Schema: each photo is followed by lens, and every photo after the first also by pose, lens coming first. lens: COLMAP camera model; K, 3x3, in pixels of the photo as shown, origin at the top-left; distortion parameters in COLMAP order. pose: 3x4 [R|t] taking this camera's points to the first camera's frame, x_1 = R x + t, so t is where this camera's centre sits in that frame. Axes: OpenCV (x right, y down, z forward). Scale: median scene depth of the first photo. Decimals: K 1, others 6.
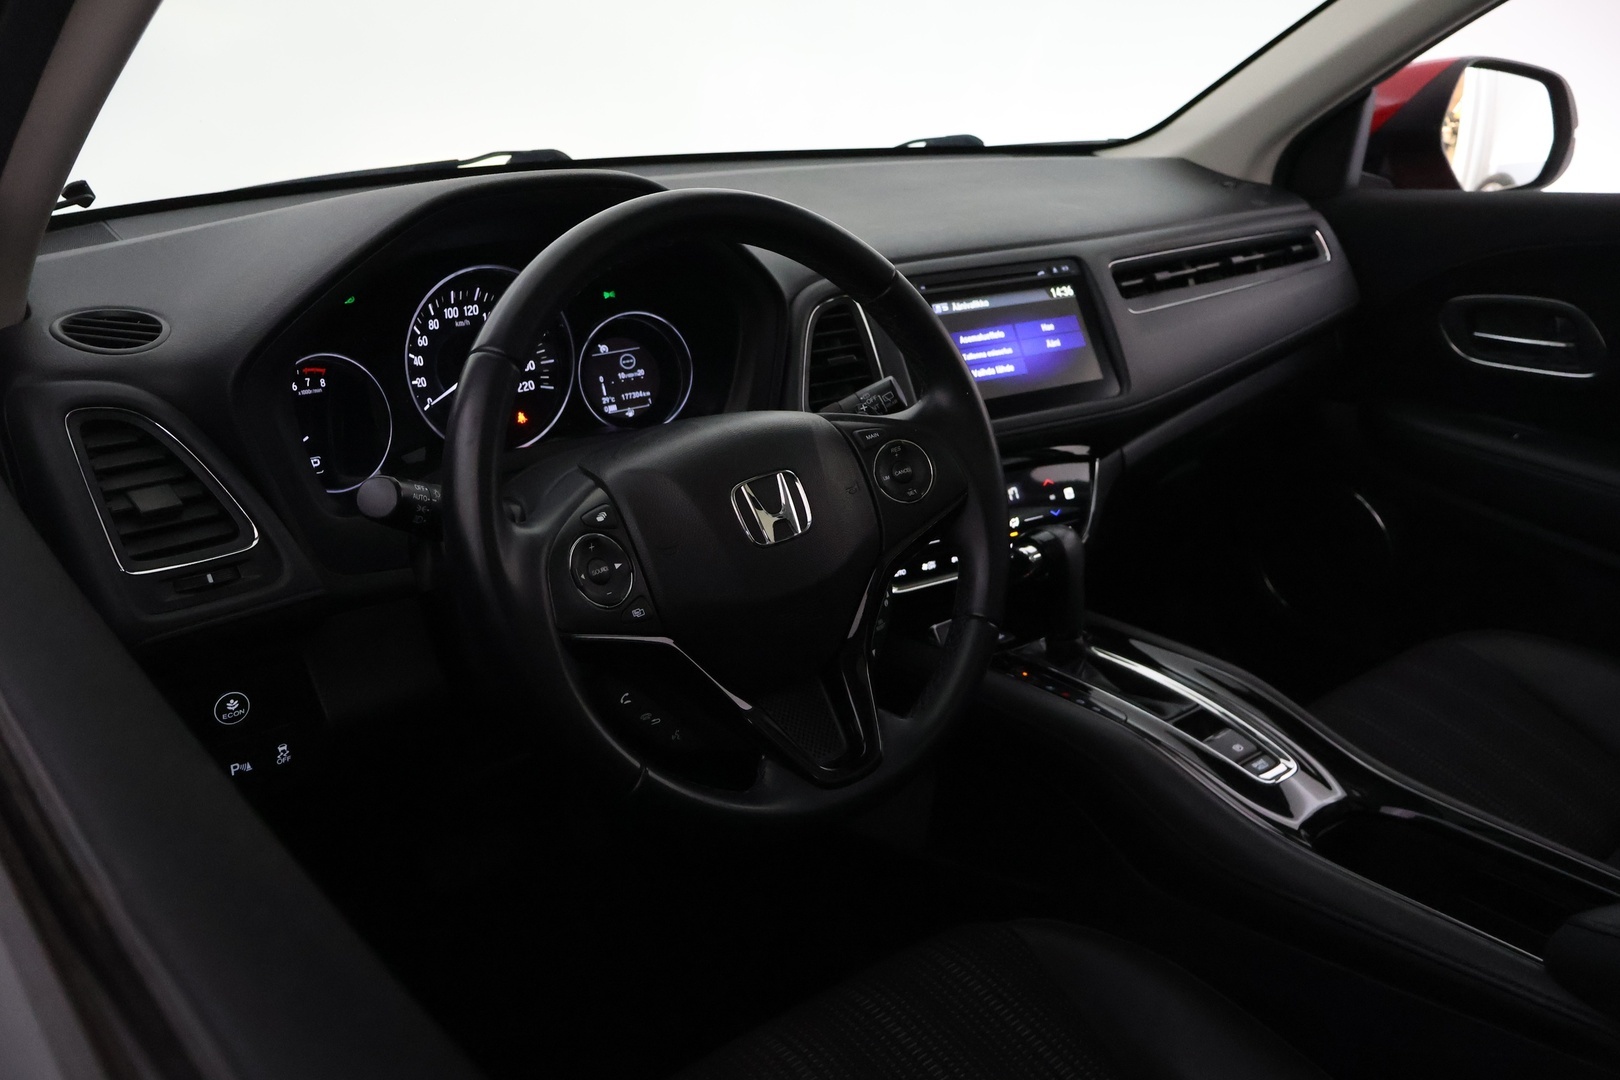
lens RADIAL K [[1363.5, 0, 810.0], [0, 1363.5, 540.0], [0, 0, 1]] dist [-0.004252, -0.001230]
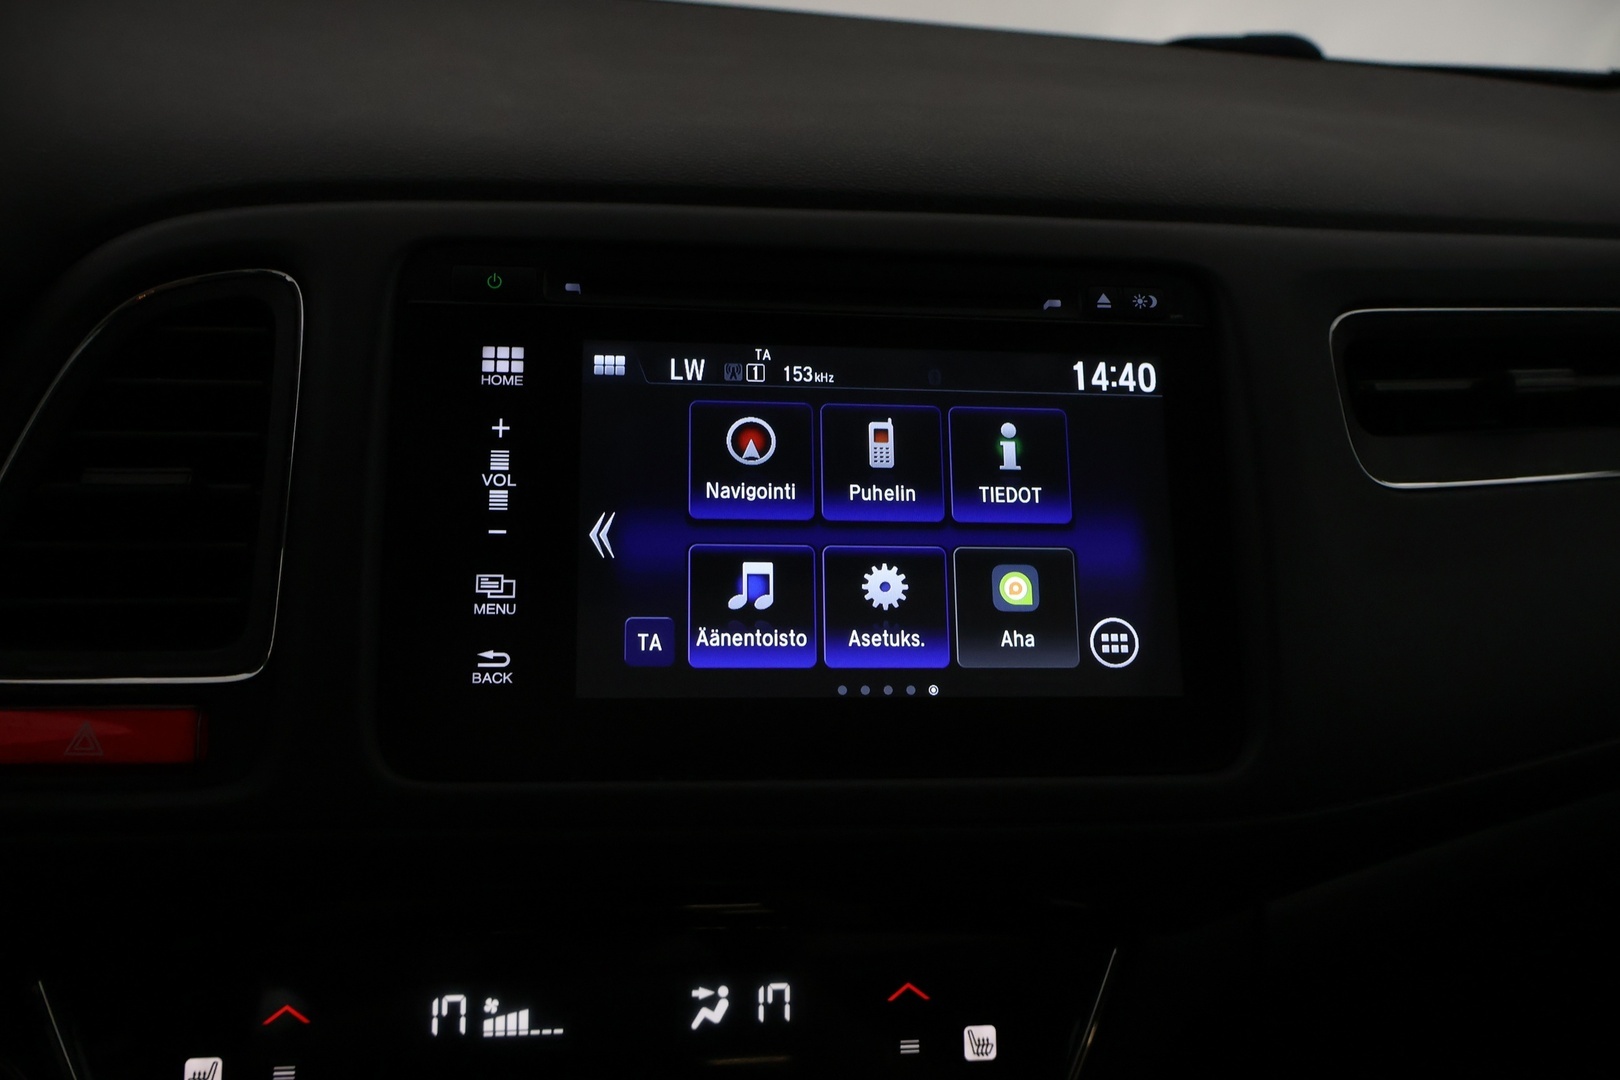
lens RADIAL K [[1364.4, 0, 803.3], [0, 1364.4, 552.1], [0, 0, 1]] dist [-0.001463, 0.002465]
pose [[0.914632, 0.202657, -0.349825, 0.251483], [-0.205181, 0.978256, 0.030258, -0.148967], [0.348351, 0.044103, 0.936326, 0.746081]]
